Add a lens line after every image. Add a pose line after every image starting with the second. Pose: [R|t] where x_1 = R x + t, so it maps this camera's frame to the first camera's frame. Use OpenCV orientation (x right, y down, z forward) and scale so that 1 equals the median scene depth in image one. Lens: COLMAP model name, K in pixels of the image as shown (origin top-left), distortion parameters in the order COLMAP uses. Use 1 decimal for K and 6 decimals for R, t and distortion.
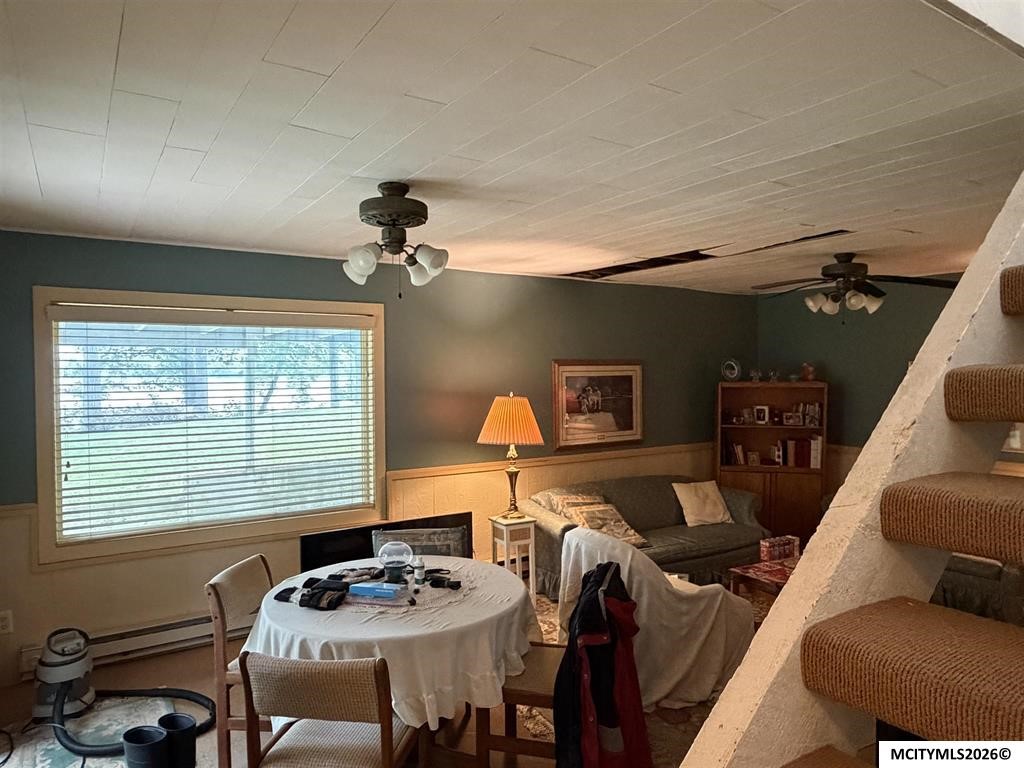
lens RADIAL K [[685.2, 0, 512.0], [0, 685.2, 384.0], [0, 0, 1]] dist [0.001409, -0.000090]
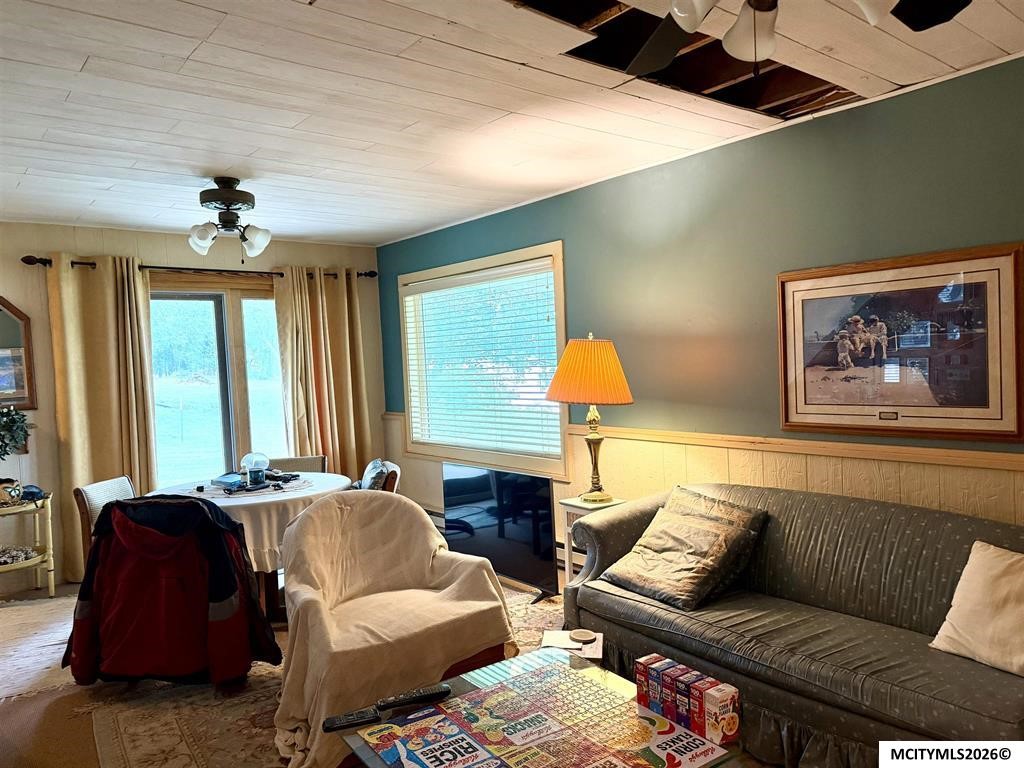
lens RADIAL K [[725.2, 0, 512.0], [0, 725.2, 384.0], [0, 0, 1]] dist [0.063371, -0.067963]
pose [[0.117224, 0.038845, -0.992346, 0.768528], [0.023714, 0.998840, 0.041900, 0.032140], [0.992822, -0.028444, 0.116166, 0.818213]]
